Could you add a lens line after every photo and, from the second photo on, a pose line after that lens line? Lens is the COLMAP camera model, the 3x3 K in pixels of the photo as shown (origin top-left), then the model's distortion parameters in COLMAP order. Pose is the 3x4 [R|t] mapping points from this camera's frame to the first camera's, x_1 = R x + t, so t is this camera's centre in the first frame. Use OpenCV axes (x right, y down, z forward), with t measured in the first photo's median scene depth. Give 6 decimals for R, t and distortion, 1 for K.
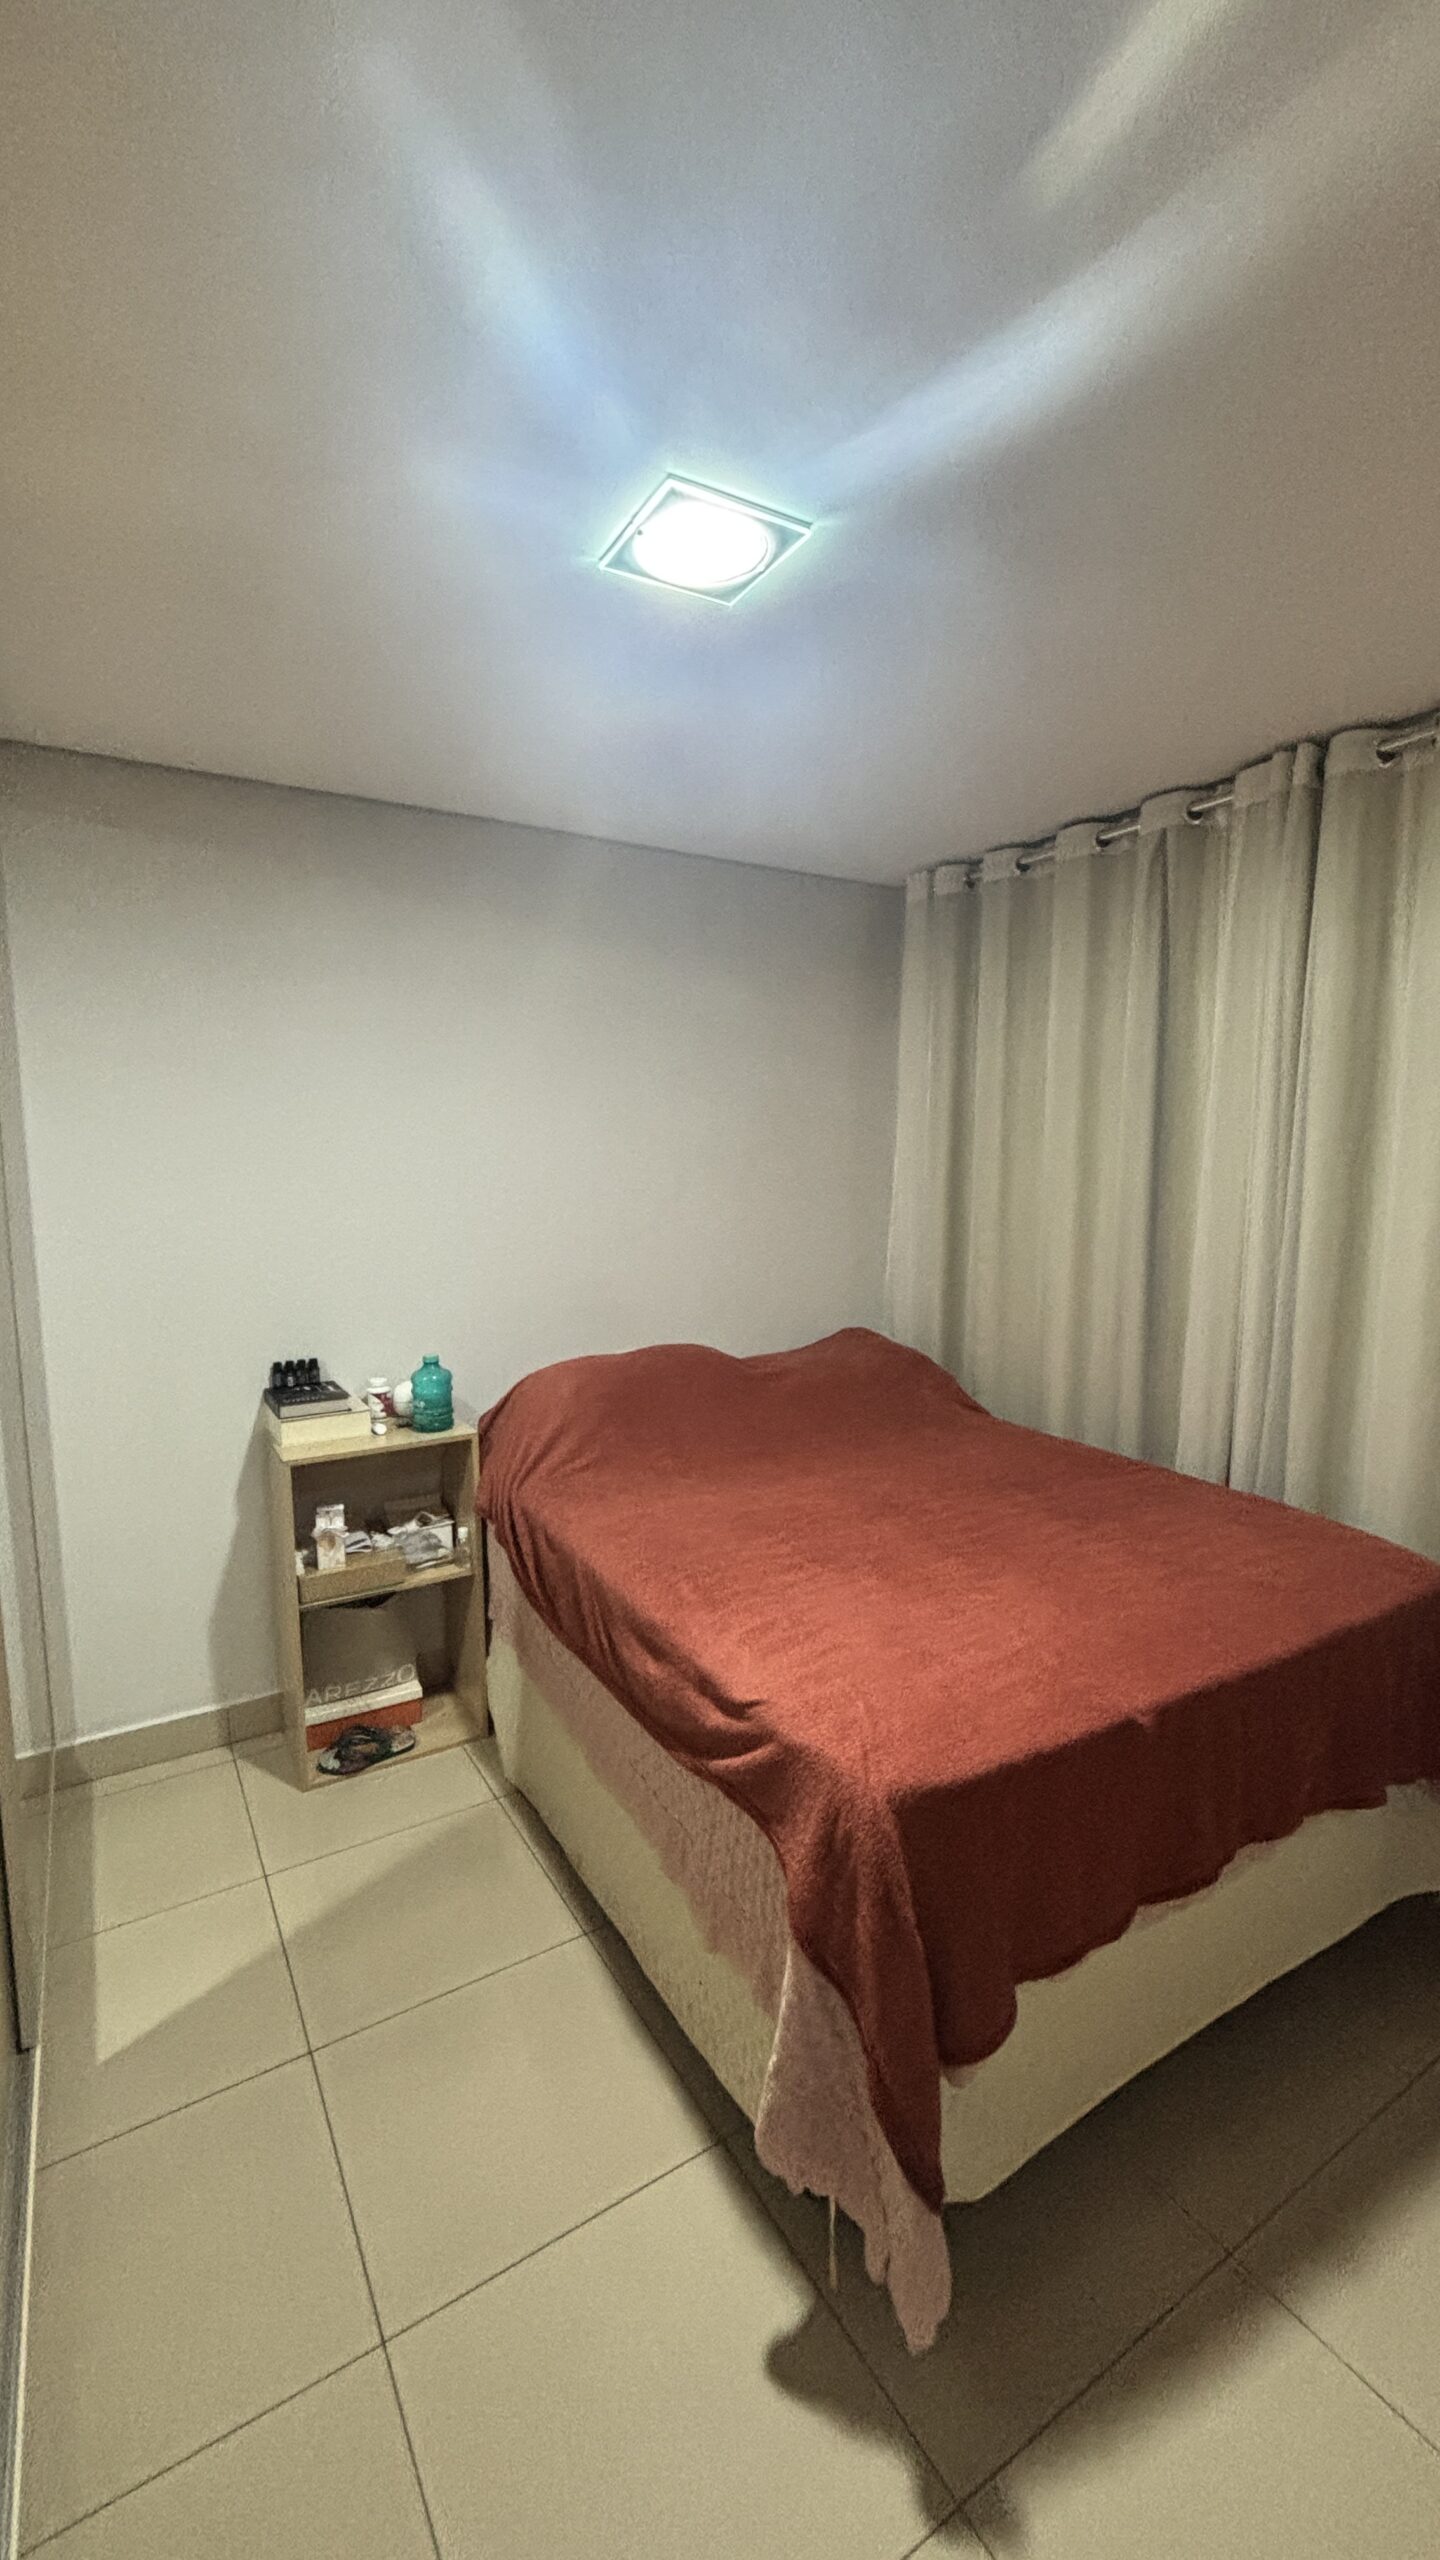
lens RADIAL K [[1025.3, 0, 720.0], [0, 1025.3, 1280.0], [0, 0, 1]] dist [-0.001530, -0.013249]
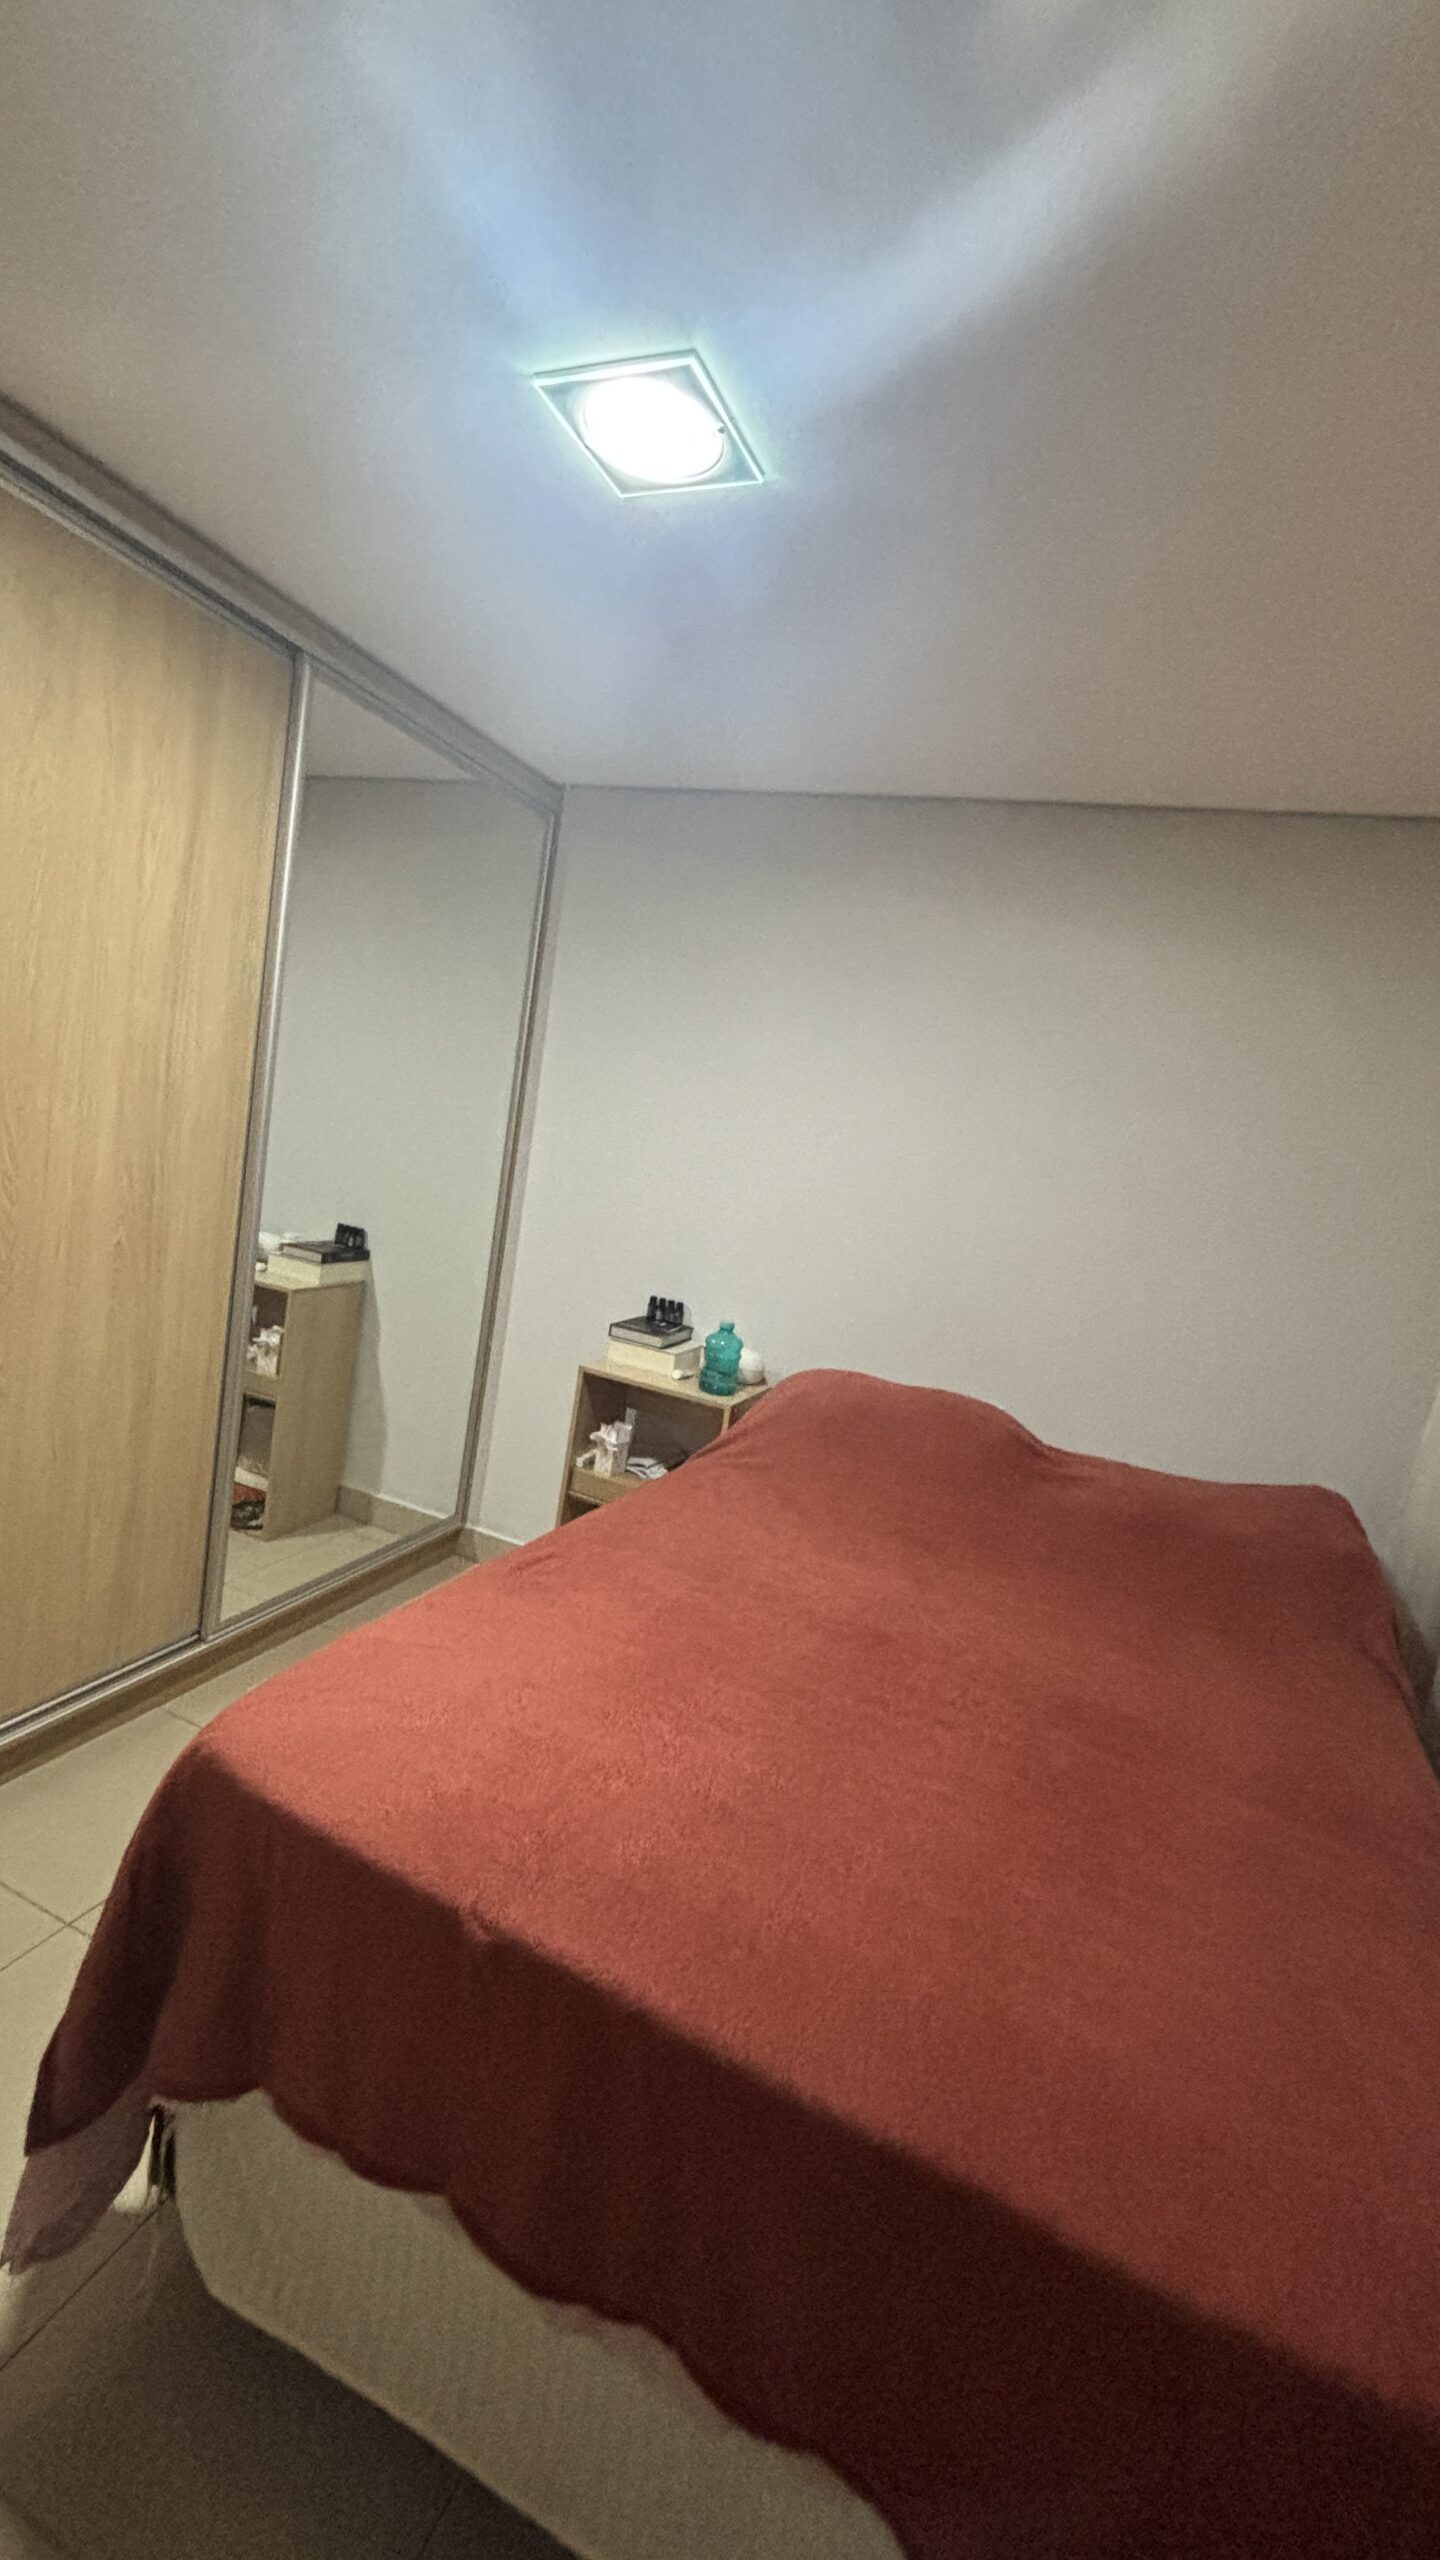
lens RADIAL K [[1025.3, 0, 720.0], [0, 1025.3, 1280.0], [0, 0, 1]] dist [-0.001530, -0.013249]
pose [[0.569770, 0.212412, -0.793879, 0.554992], [-0.257212, 0.963577, 0.073215, -0.043258], [0.780515, 0.162480, 0.603652, 0.382477]]
